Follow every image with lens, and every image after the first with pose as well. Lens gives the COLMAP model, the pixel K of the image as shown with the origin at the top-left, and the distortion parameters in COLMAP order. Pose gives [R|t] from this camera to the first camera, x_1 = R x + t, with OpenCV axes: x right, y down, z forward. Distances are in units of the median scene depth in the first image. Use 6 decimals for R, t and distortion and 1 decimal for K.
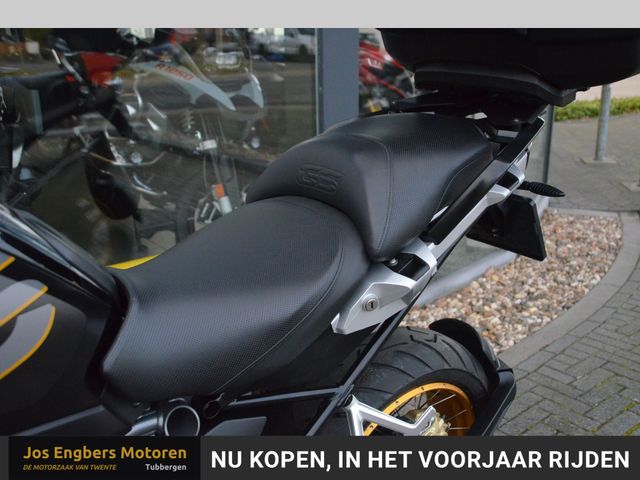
lens RADIAL K [[760.8, 0, 320.0], [0, 760.8, 240.0], [0, 0, 1]] dist [-0.022501, 0.000793]
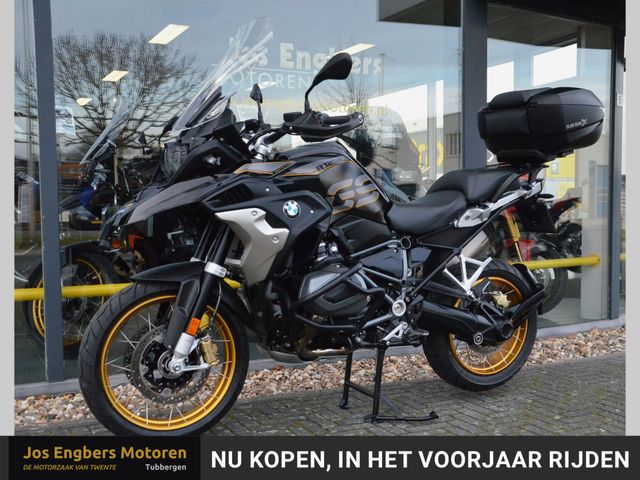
lens RADIAL K [[785.5, 0, 332.8], [0, 785.5, 238.4], [0, 0, 1]] dist [0.013200, 0.059966]
pose [[0.971501, 0.004888, -0.236987, 0.280174], [-0.054153, 0.977924, -0.201823, 0.811854], [0.230769, 0.208905, 0.950318, -2.013320]]
